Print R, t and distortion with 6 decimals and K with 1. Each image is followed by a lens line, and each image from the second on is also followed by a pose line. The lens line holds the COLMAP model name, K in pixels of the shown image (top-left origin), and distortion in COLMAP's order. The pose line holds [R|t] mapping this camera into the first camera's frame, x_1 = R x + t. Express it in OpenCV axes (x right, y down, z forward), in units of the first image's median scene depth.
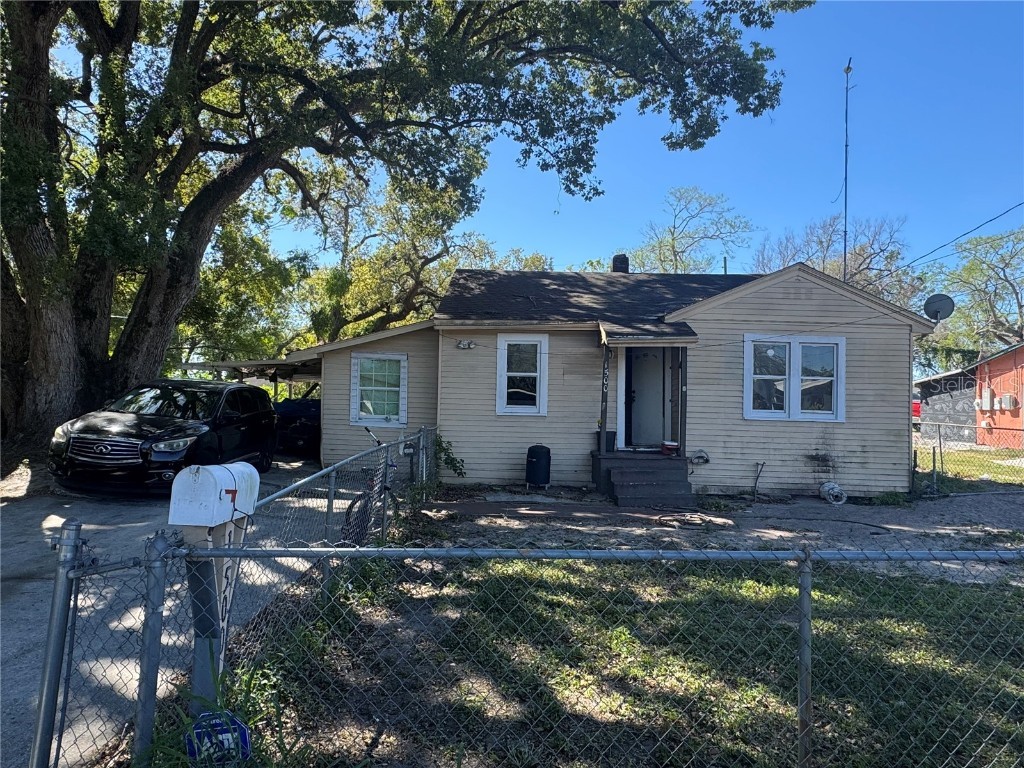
lens RADIAL K [[635.8, 0, 512.0], [0, 635.8, 384.0], [0, 0, 1]] dist [0.000029, -0.000784]
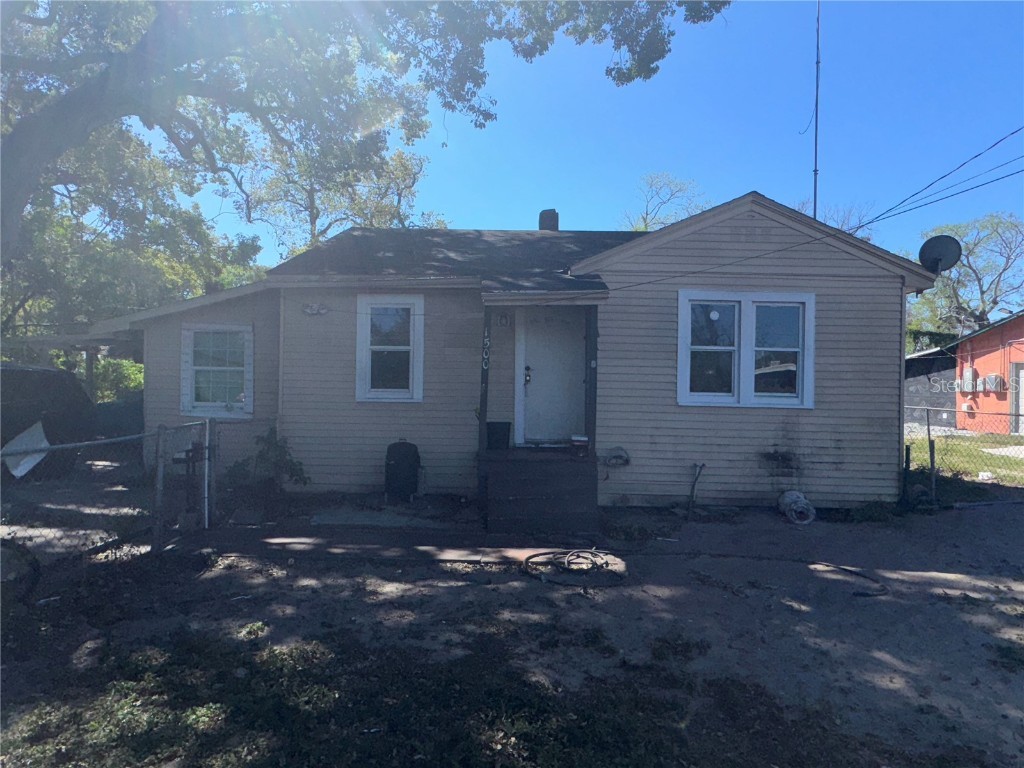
lens RADIAL K [[577.4, 0, 511.8], [0, 577.4, 386.8], [0, 0, 1]] dist [0.000231, -0.000308]
pose [[0.999981, -0.006149, 0.001076, 0.170592], [0.006118, 0.999616, 0.027015, 0.014404], [-0.001242, -0.027008, 0.999634, 0.326496]]
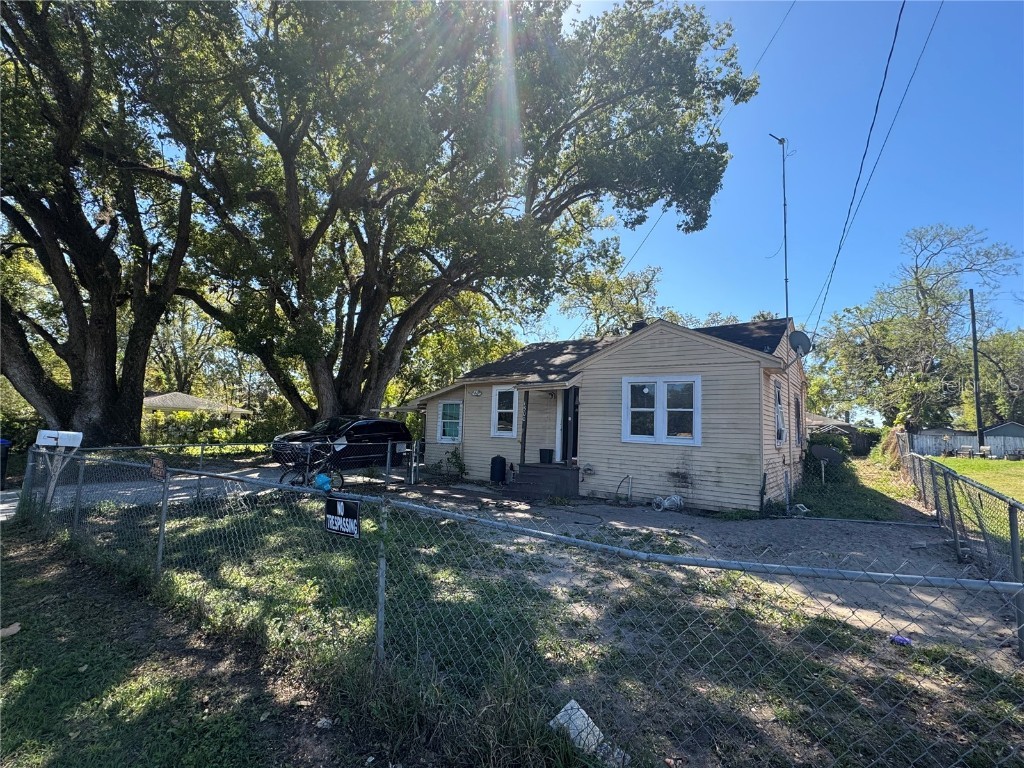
lens RADIAL K [[485.9, 0, 516.0], [0, 485.9, 383.0], [0, 0, 1]] dist [-0.001020, -0.000018]
pose [[0.814674, -0.049262, -0.577824, 0.772166], [-0.000456, 0.996331, -0.085584, 0.019997], [0.579920, 0.069986, 0.811662, 0.050650]]
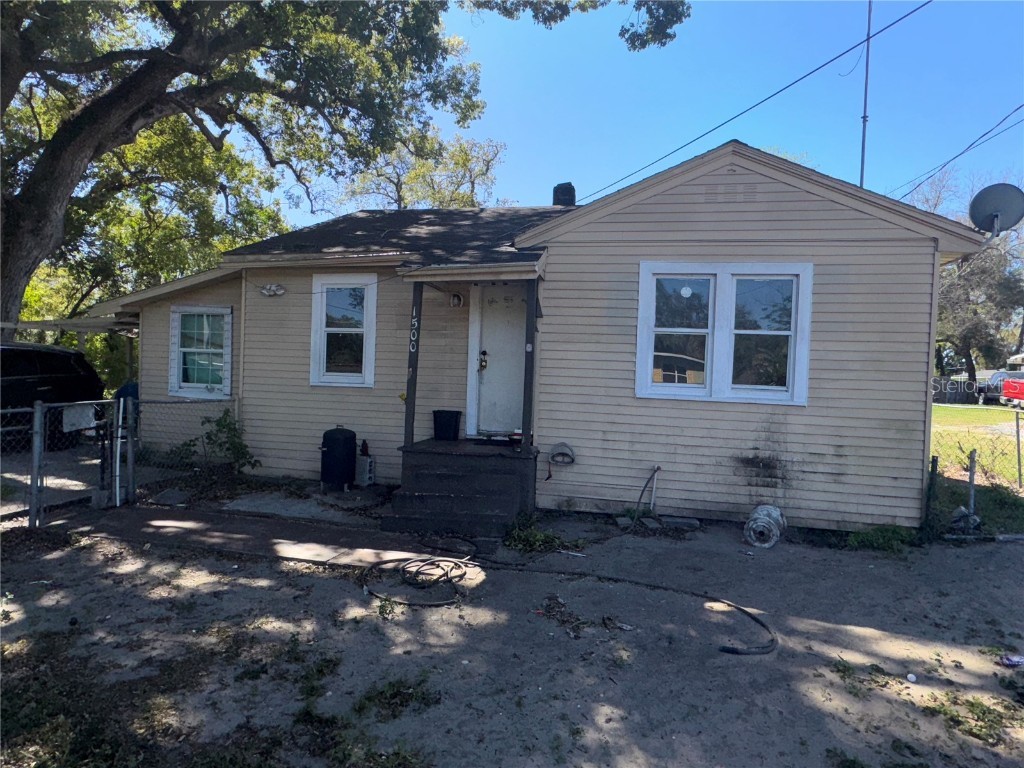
lens RADIAL K [[577.4, 0, 511.8], [0, 577.4, 386.8], [0, 0, 1]] dist [0.000231, -0.000308]
pose [[0.980565, 0.016251, -0.195519, 0.356041], [-0.008065, 0.999060, 0.042591, 0.021430], [0.196028, -0.040187, 0.979775, 0.410019]]
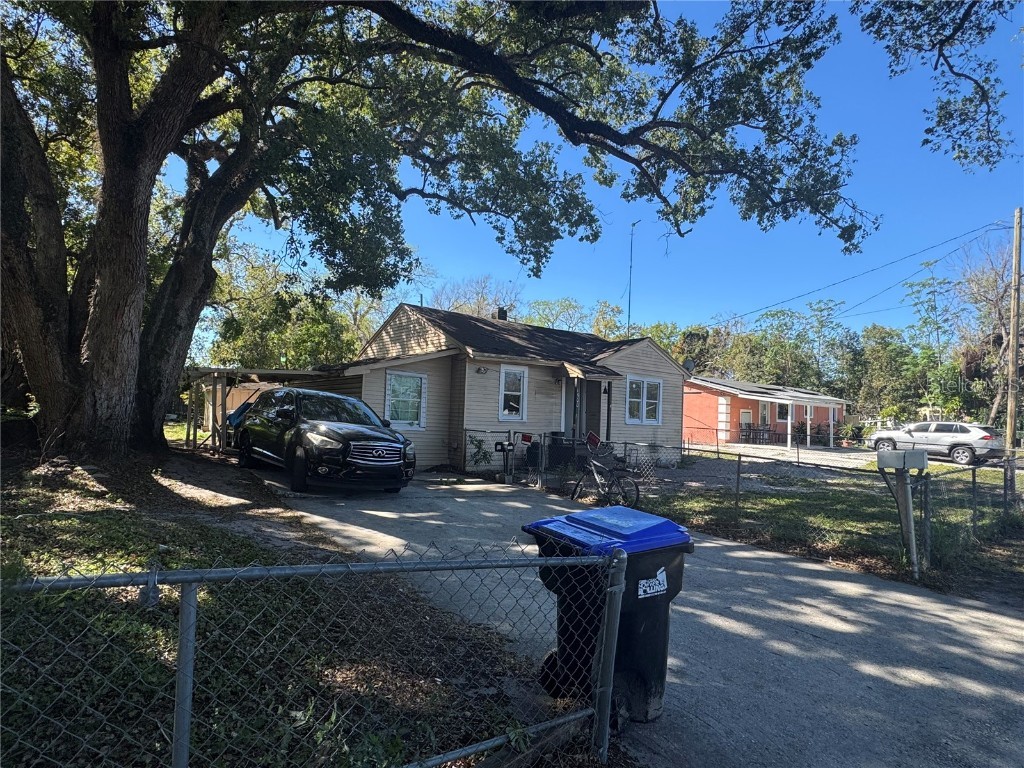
lens RADIAL K [[538.9, 0, 512.0], [0, 538.9, 384.0], [0, 0, 1]] dist [0.000739, 0.000071]
pose [[0.785536, 0.042889, 0.617328, -0.793874], [-0.041214, 0.999006, -0.016963, -0.015908], [-0.617442, -0.012118, 0.786523, 0.035027]]
